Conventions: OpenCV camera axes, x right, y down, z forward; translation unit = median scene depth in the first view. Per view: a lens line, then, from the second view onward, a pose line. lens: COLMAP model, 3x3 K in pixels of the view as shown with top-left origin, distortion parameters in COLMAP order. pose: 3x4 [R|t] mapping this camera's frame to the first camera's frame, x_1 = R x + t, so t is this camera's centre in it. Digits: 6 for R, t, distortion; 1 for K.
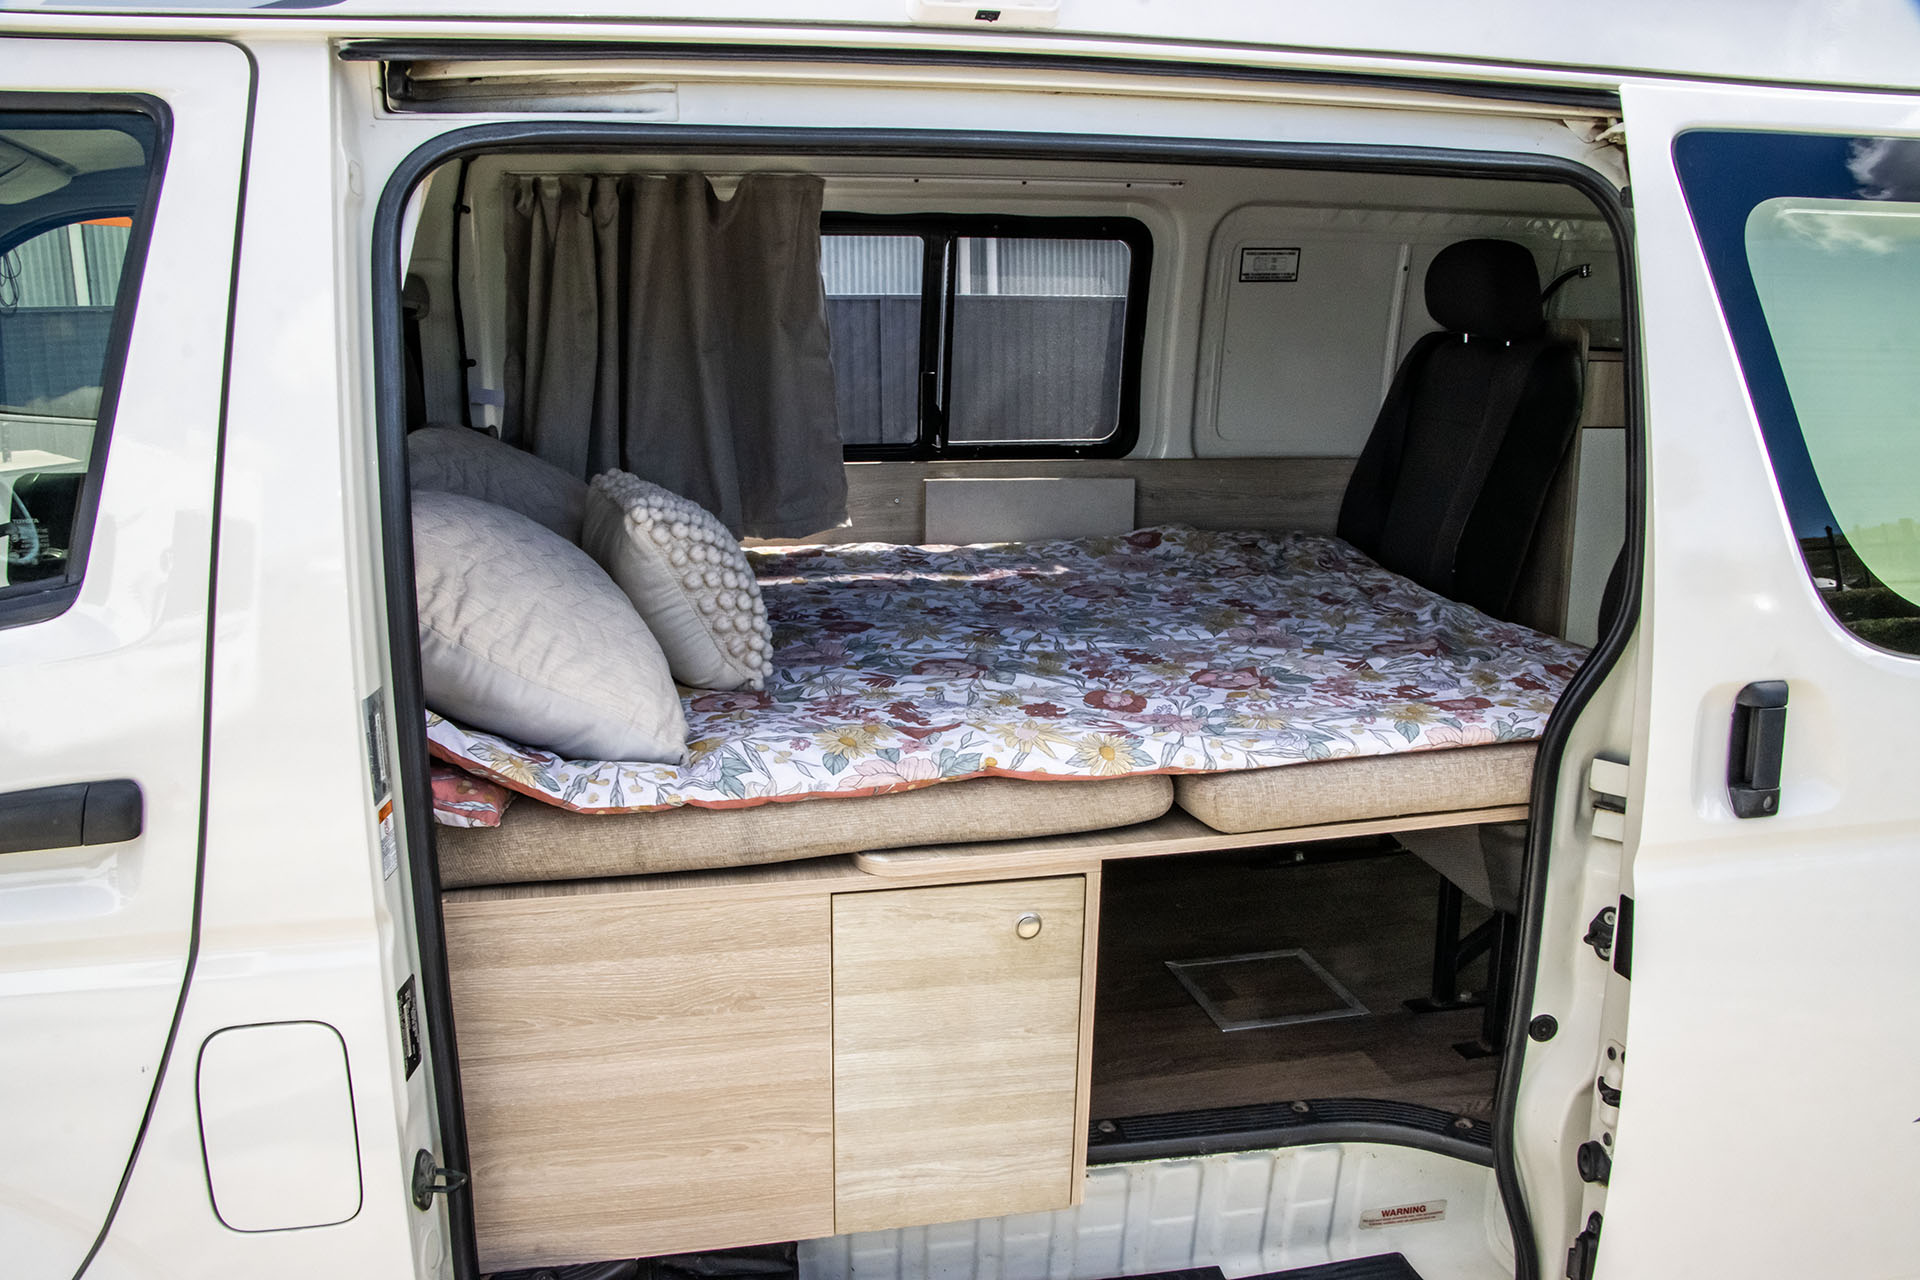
lens RADIAL K [[1593.7, 0, 952.1], [0, 1593.7, 664.0], [0, 0, 1]] dist [-0.178538, 0.152852]
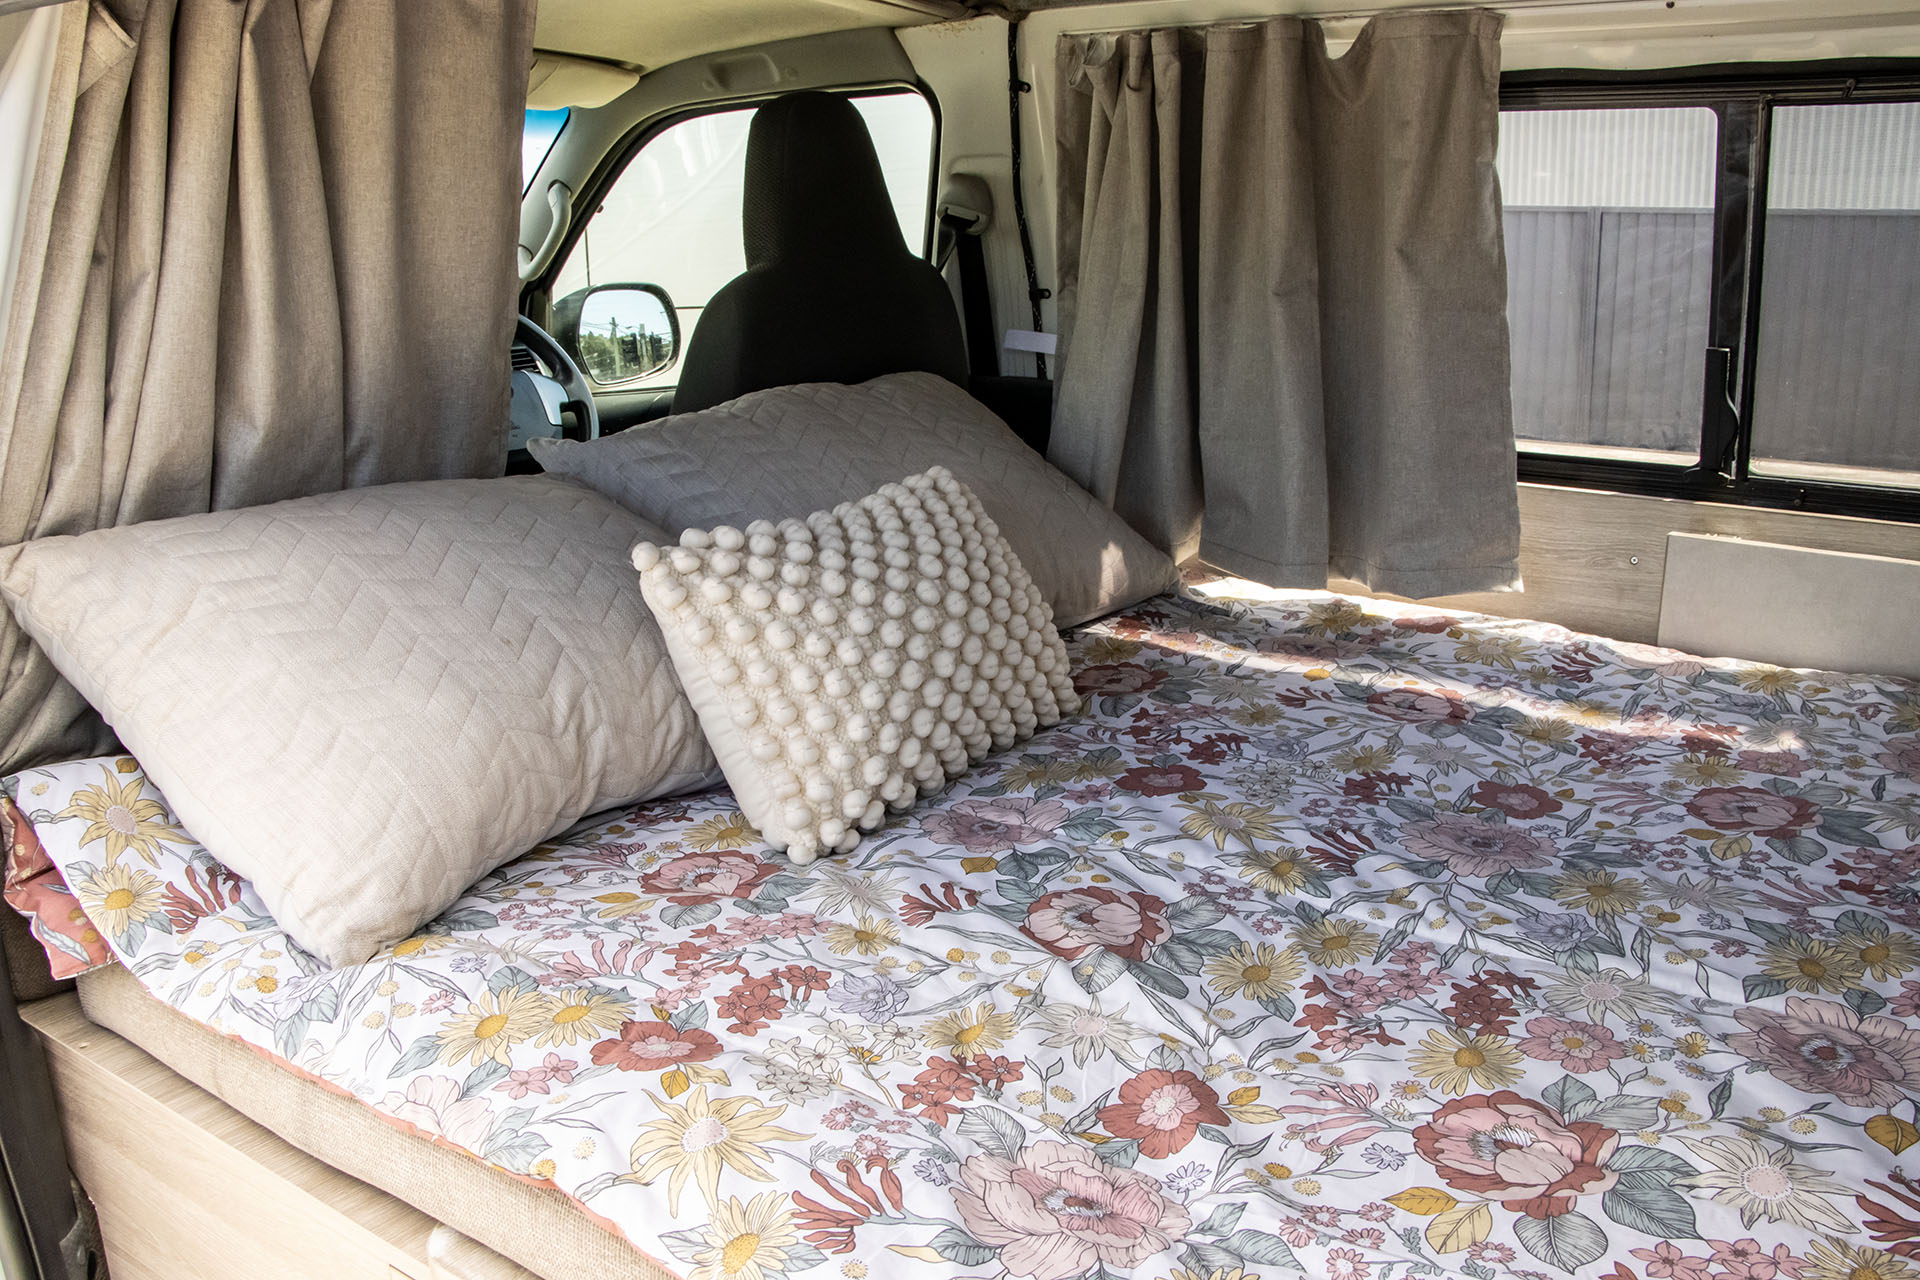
lens RADIAL K [[1663.9, 0, 960.0], [0, 1663.9, 640.0], [0, 0, 1]] dist [-0.212712, 0.175002]
pose [[0.649300, 0.181753, -0.738496, 0.359204], [-0.156774, 0.982156, 0.103883, -0.138065], [0.744199, 0.048326, 0.666208, 0.593556]]
